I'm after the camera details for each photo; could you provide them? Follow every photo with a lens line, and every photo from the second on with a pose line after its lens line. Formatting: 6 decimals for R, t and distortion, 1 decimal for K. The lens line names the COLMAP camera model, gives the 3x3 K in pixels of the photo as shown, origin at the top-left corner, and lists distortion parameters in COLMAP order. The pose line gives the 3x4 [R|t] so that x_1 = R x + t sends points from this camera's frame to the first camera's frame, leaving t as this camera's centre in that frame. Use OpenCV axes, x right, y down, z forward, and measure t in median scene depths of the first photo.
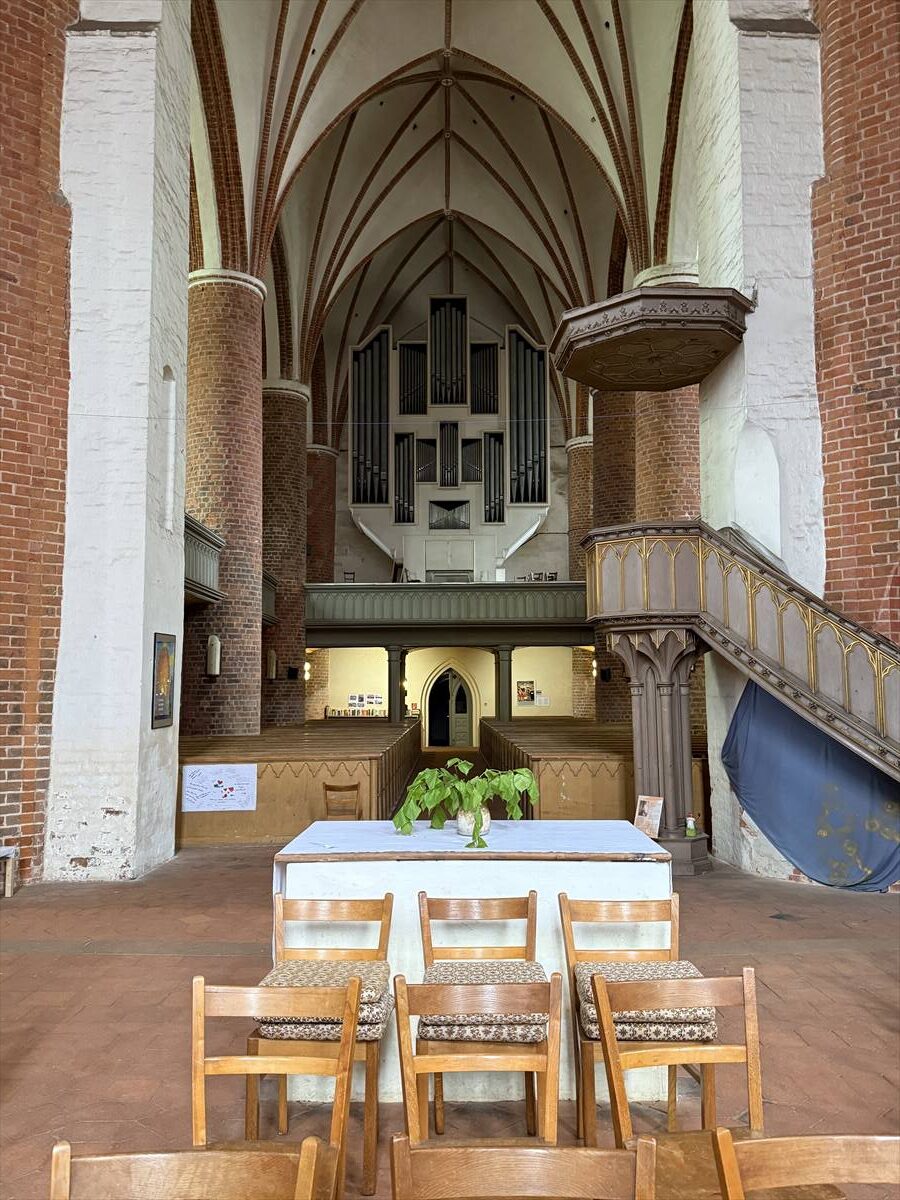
lens RADIAL K [[982.9, 0, 450.0], [0, 982.9, 600.0], [0, 0, 1]] dist [0.280330, -0.000074]
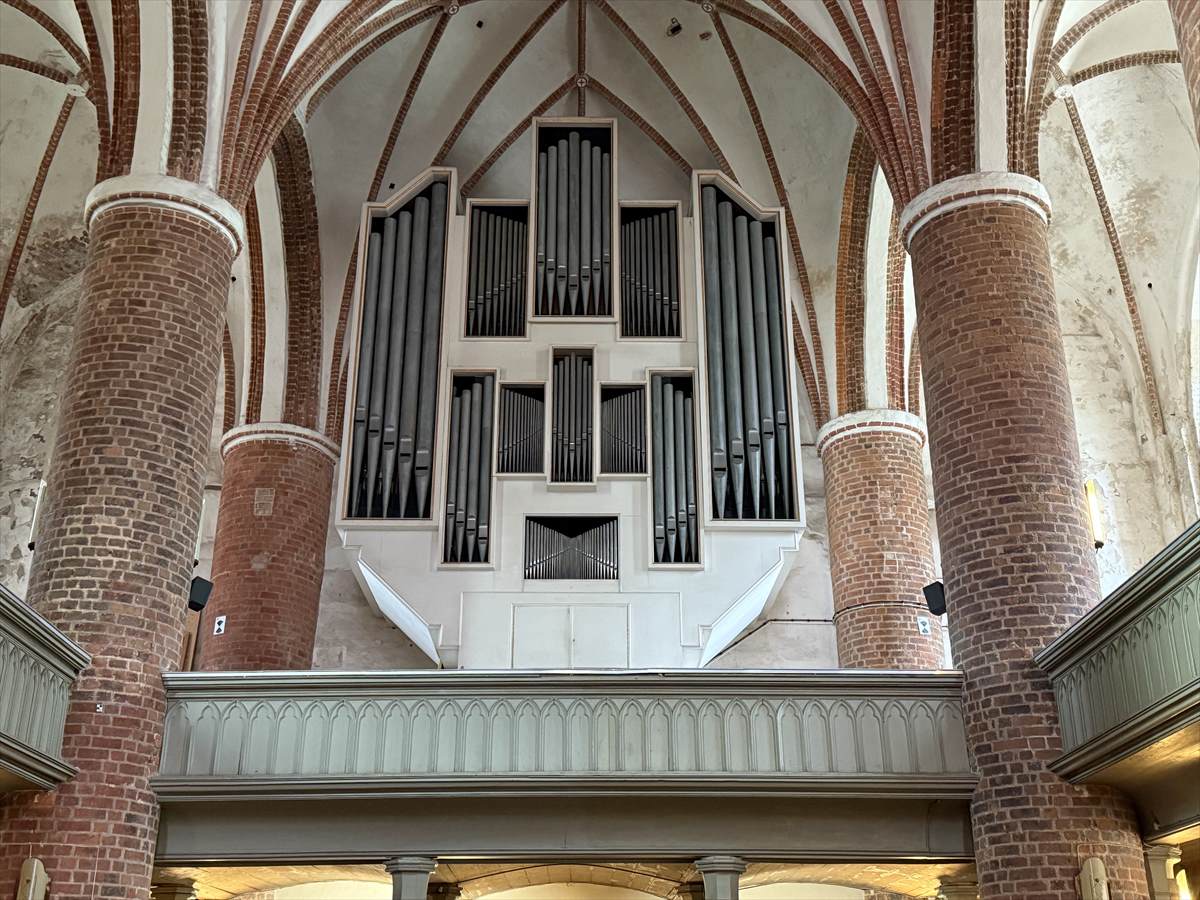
lens RADIAL K [[1306.2, 0, 604.4], [0, 1306.2, 446.4], [0, 0, 1]] dist [0.239830, -0.531039]
pose [[0.999843, 0.009483, 0.014970, 0.004605], [-0.004387, 0.950943, -0.309334, 0.048534], [-0.017169, 0.309220, 0.950836, 0.440244]]
